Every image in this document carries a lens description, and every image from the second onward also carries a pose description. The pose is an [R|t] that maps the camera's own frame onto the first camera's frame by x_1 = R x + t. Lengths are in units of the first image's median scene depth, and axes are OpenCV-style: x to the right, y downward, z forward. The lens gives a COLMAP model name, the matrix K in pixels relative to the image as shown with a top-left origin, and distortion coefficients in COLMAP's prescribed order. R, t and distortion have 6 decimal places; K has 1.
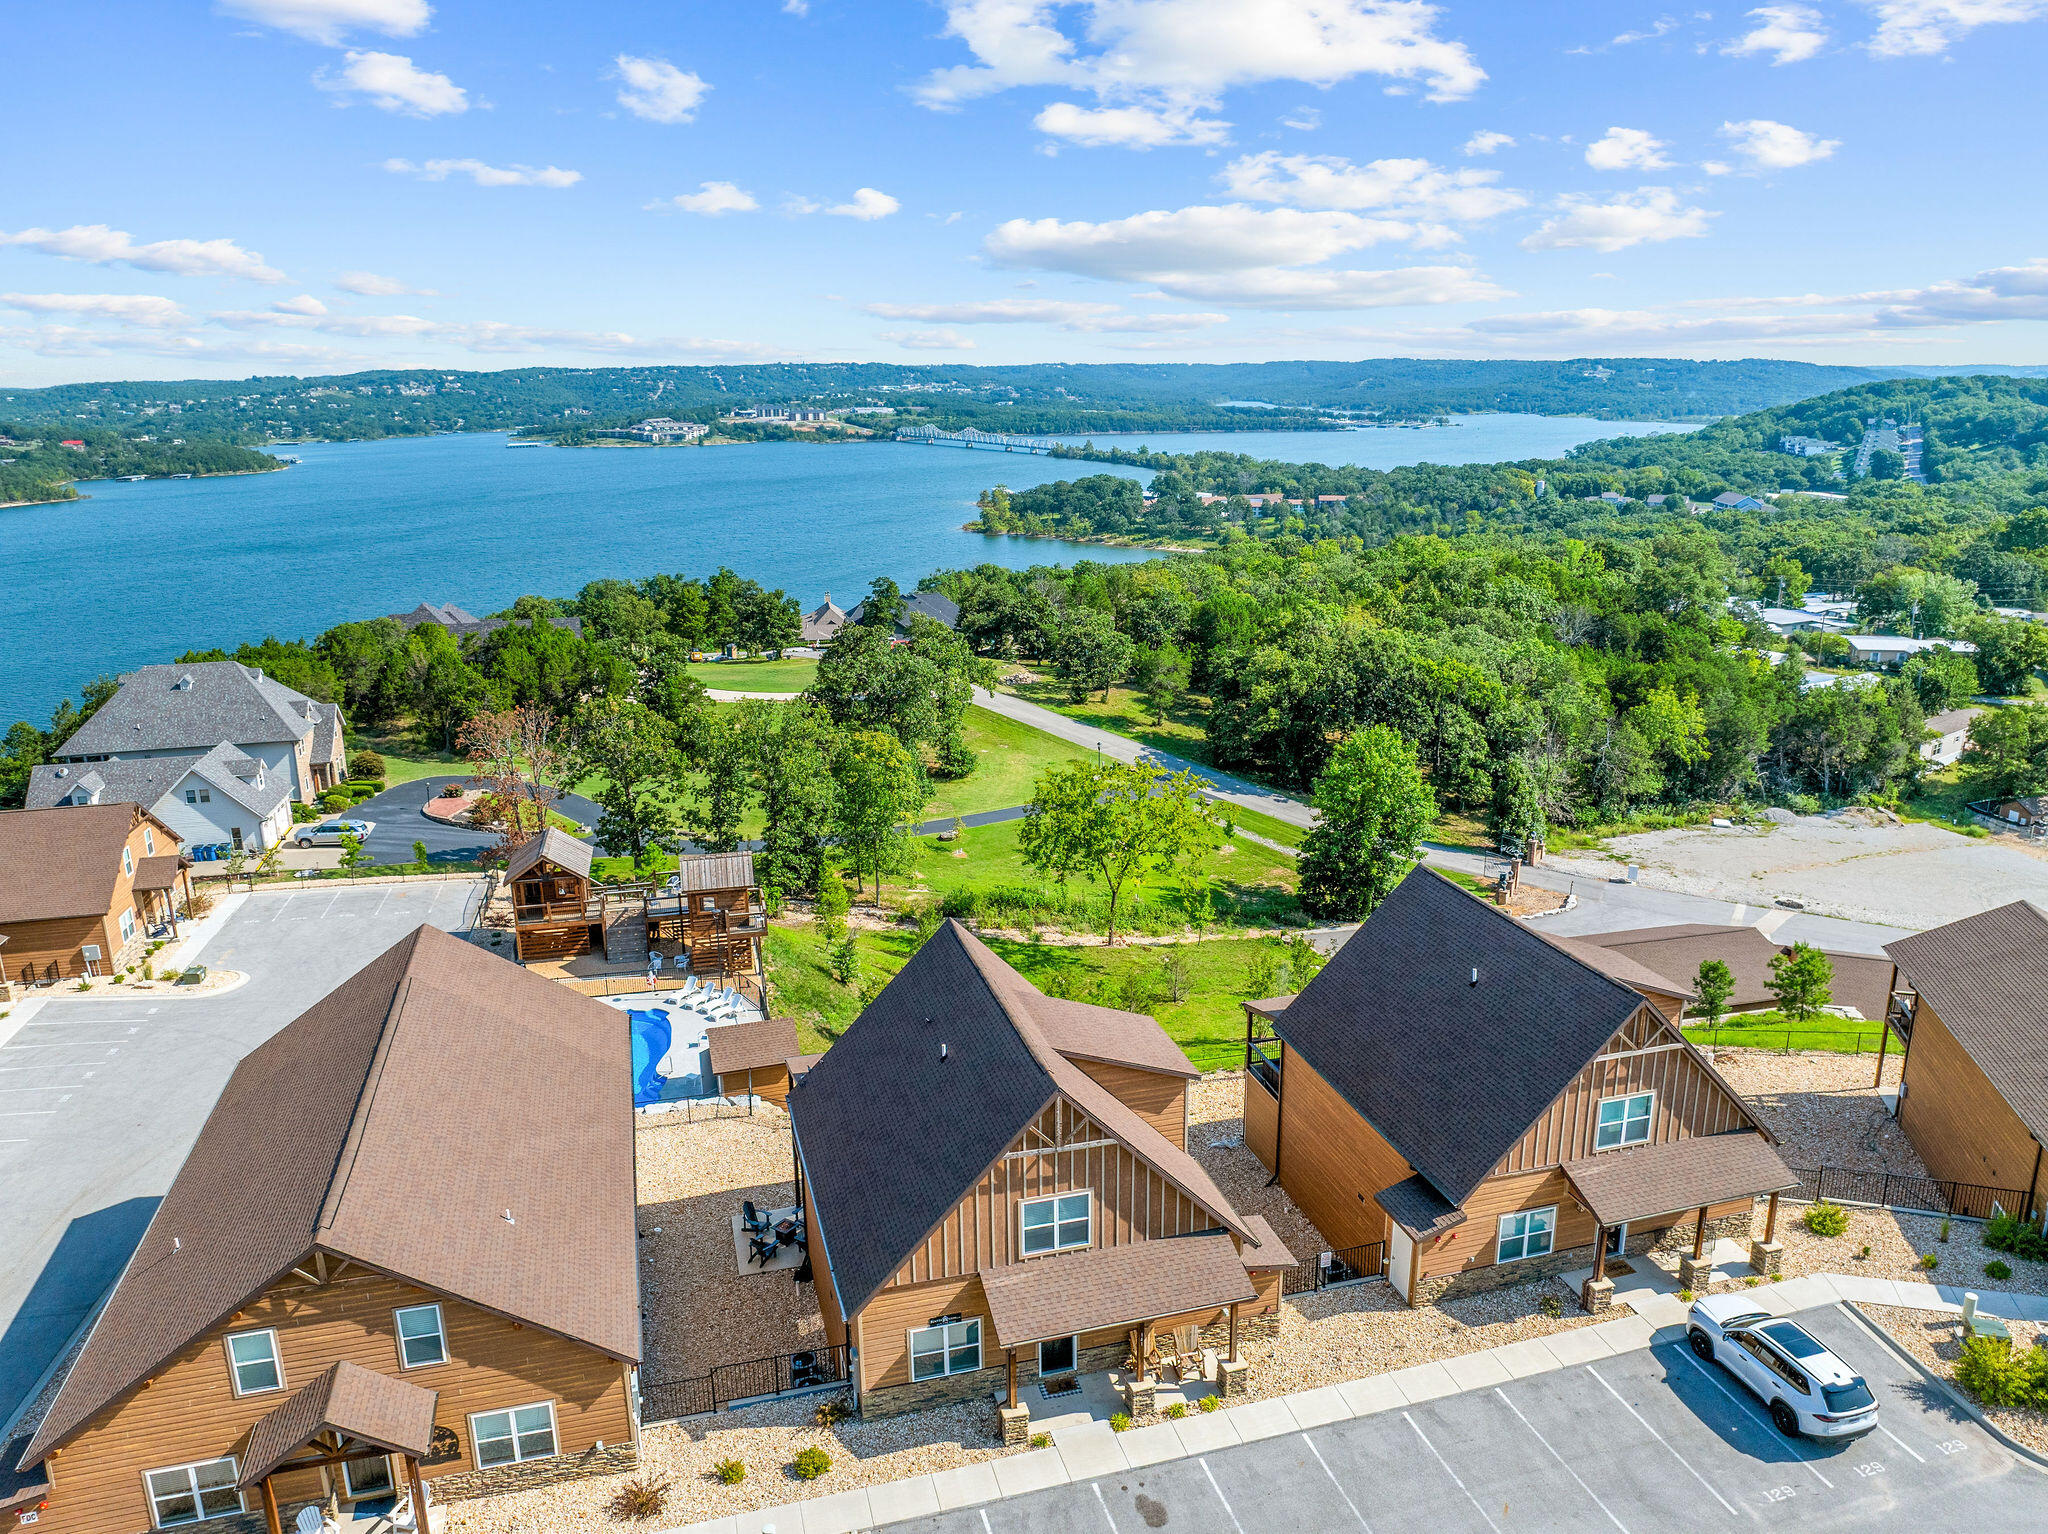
lens RADIAL K [[1441.9, 0, 1033.6], [0, 1441.9, 769.2], [0, 0, 1]] dist [-0.038917, 0.000862]
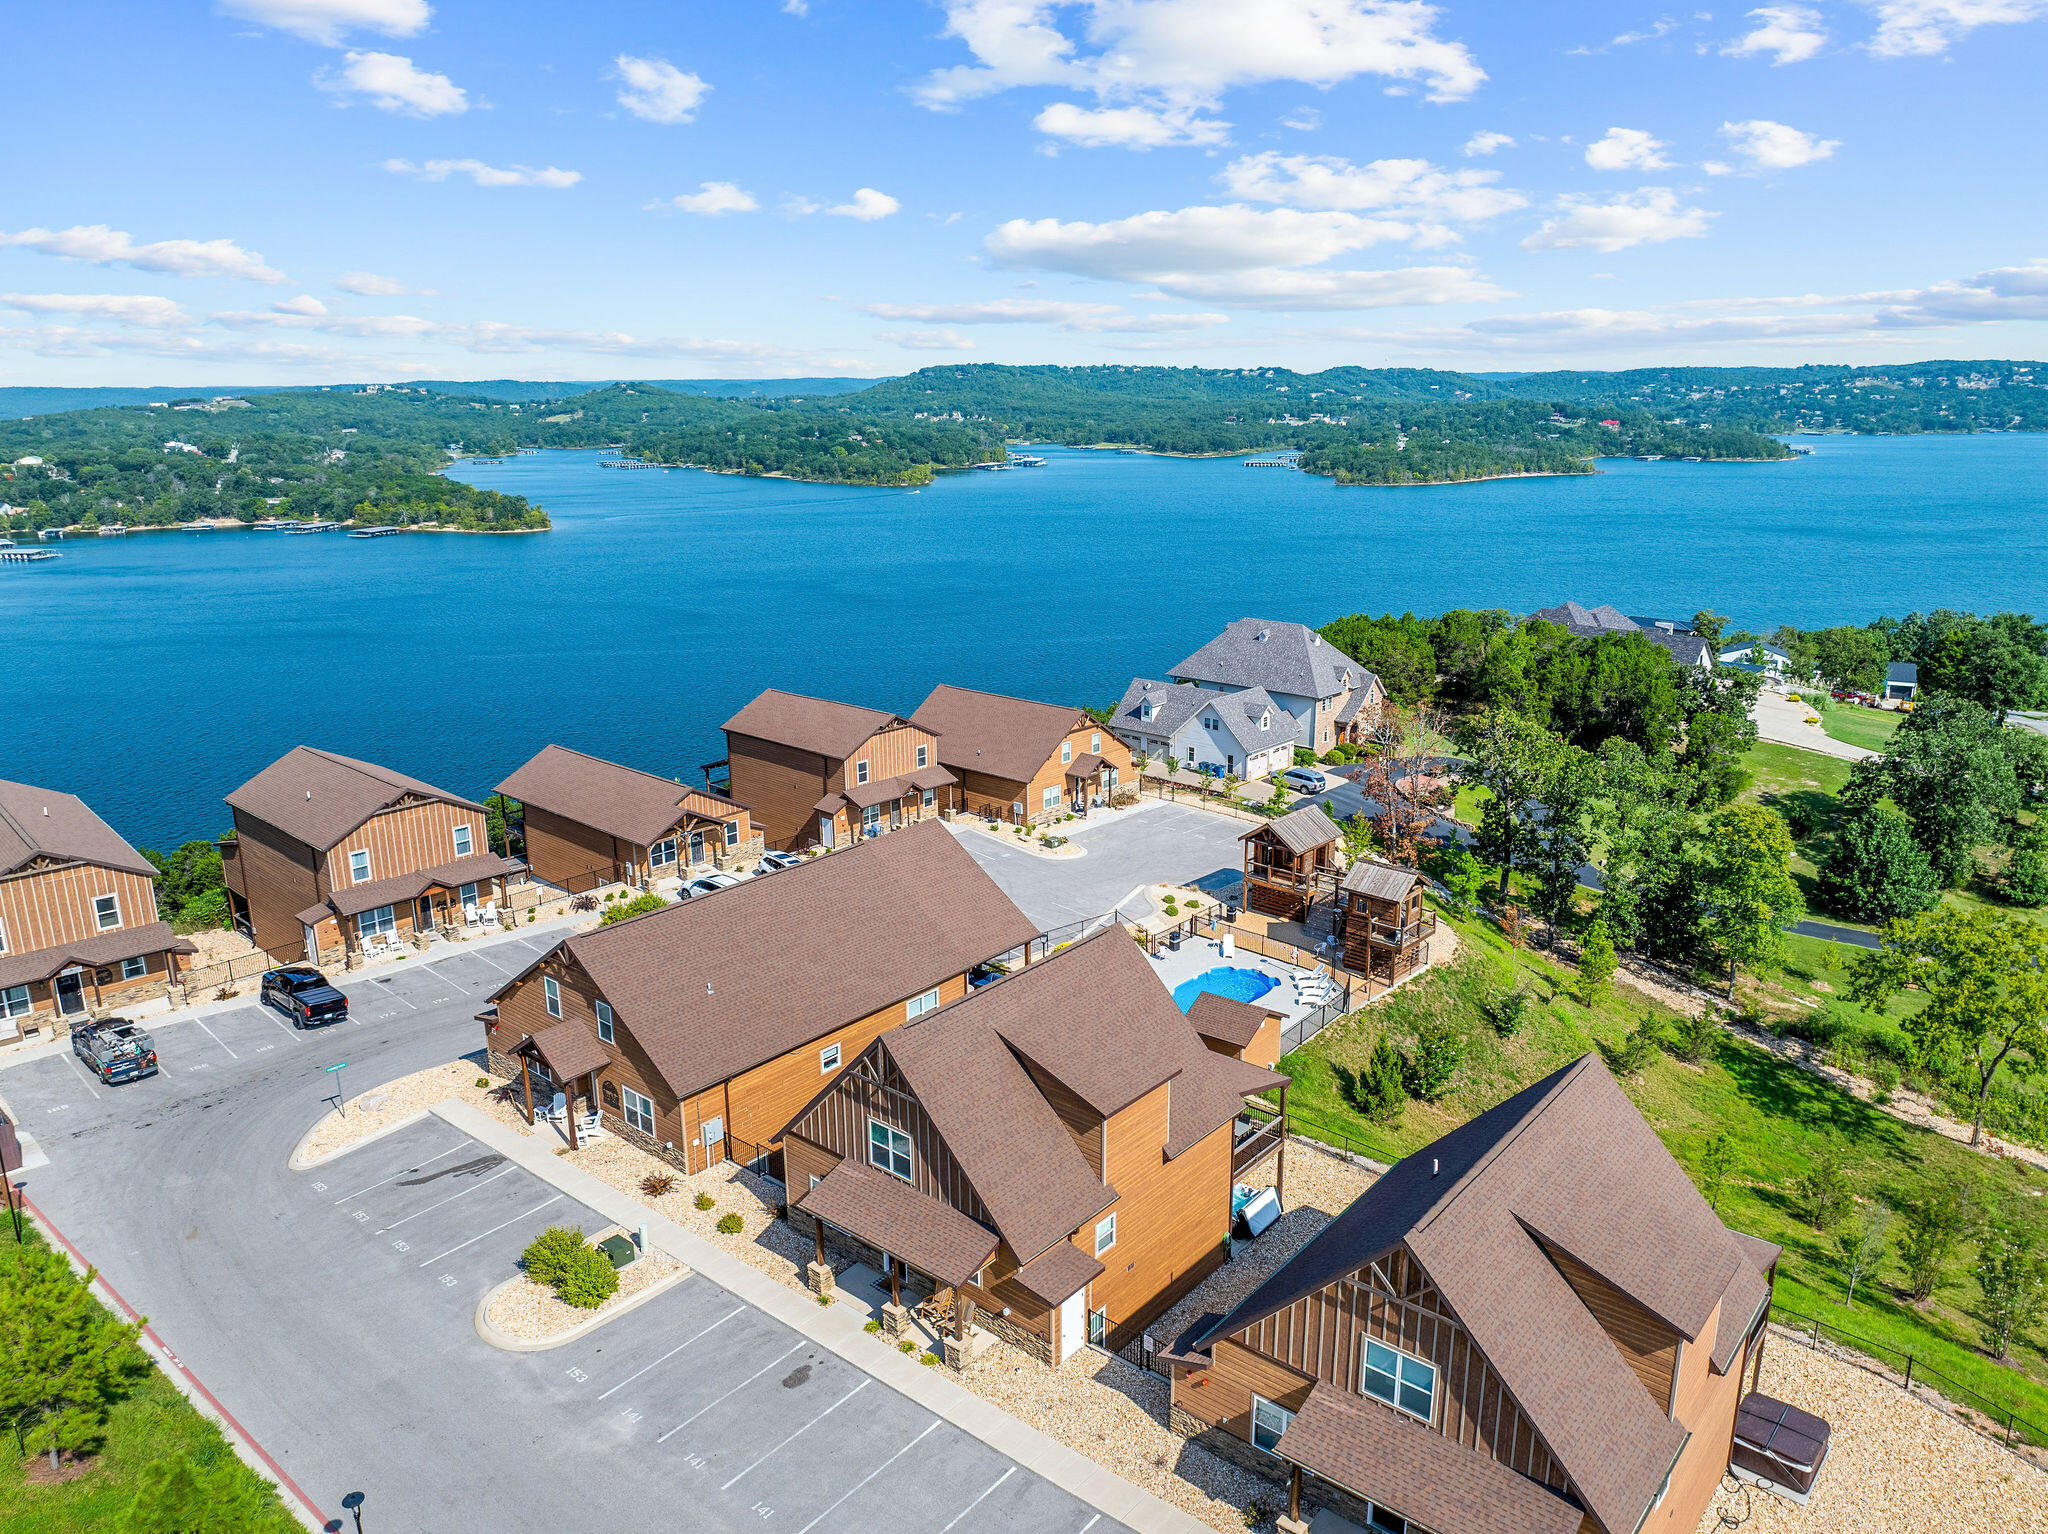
lens RADIAL K [[1446.4, 0, 1027.0], [0, 1446.4, 767.8], [0, 0, 1]] dist [-0.041467, 0.001474]
pose [[0.557645, 0.220508, -0.800255, 0.257711], [-0.214906, 0.969552, 0.117404, -0.042706], [0.801778, 0.106510, 0.588054, 0.090599]]
